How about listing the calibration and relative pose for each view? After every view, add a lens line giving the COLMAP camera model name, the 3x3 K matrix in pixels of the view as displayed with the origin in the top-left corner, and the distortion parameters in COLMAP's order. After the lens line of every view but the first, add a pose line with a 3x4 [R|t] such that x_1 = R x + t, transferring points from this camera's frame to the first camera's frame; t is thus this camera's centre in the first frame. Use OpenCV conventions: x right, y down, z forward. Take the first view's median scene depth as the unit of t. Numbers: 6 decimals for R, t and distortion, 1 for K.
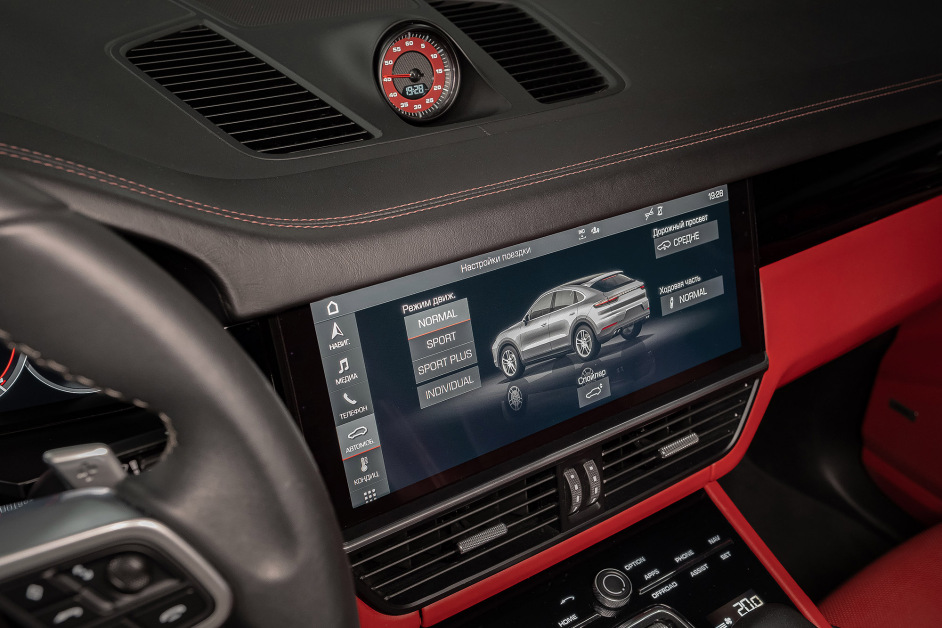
lens RADIAL K [[887.8, 0, 471.0], [0, 887.8, 314.0], [0, 0, 1]] dist [-0.013658, -0.002283]
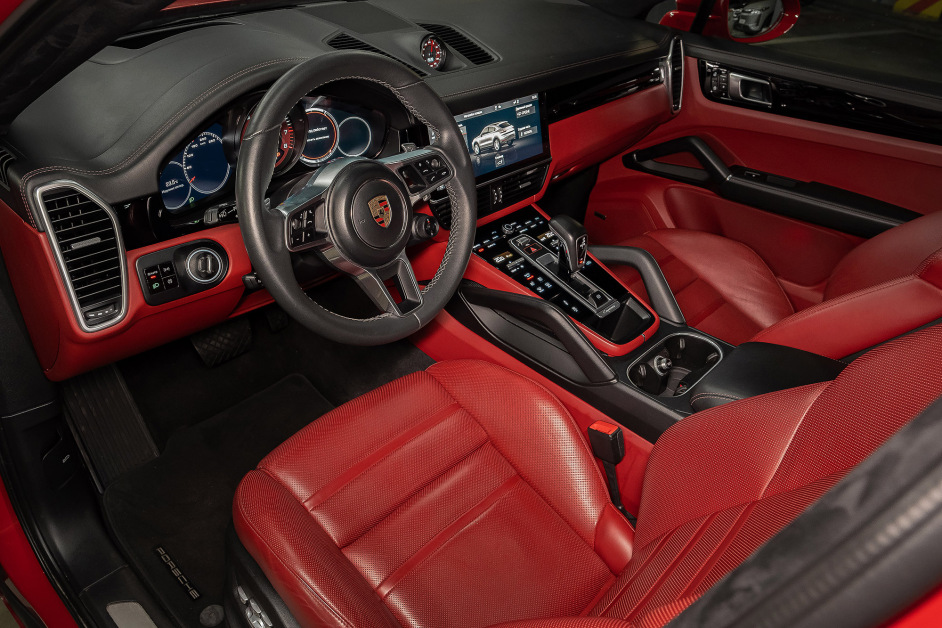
lens RADIAL K [[674.3, 0, 426.9], [0, 674.3, 310.7], [0, 0, 1]] dist [-0.013117, -0.002487]
pose [[0.979948, -0.064440, 0.188546, -0.555702], [0.046807, 0.994229, 0.096524, 0.348024], [-0.193678, -0.085763, 0.977309, -1.205662]]
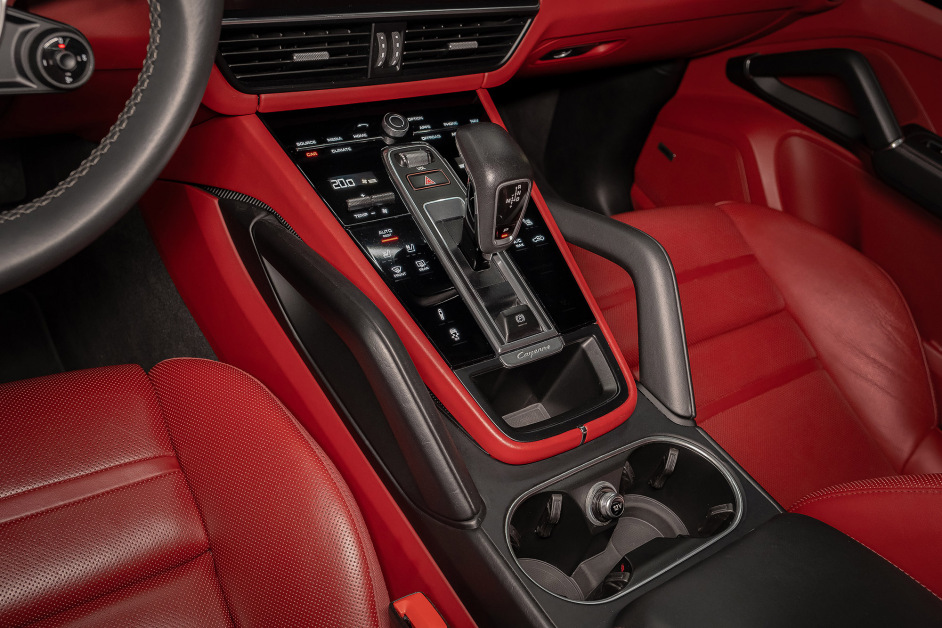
lens RADIAL K [[876.4, 0, 469.9], [0, 876.4, 289.1], [0, 0, 1]] dist [-0.006657, -0.006132]
pose [[0.968585, 0.175193, 0.176494, 0.071737], [-0.206703, 0.961760, 0.179698, 0.281422], [-0.138263, -0.210534, 0.967760, -0.444078]]
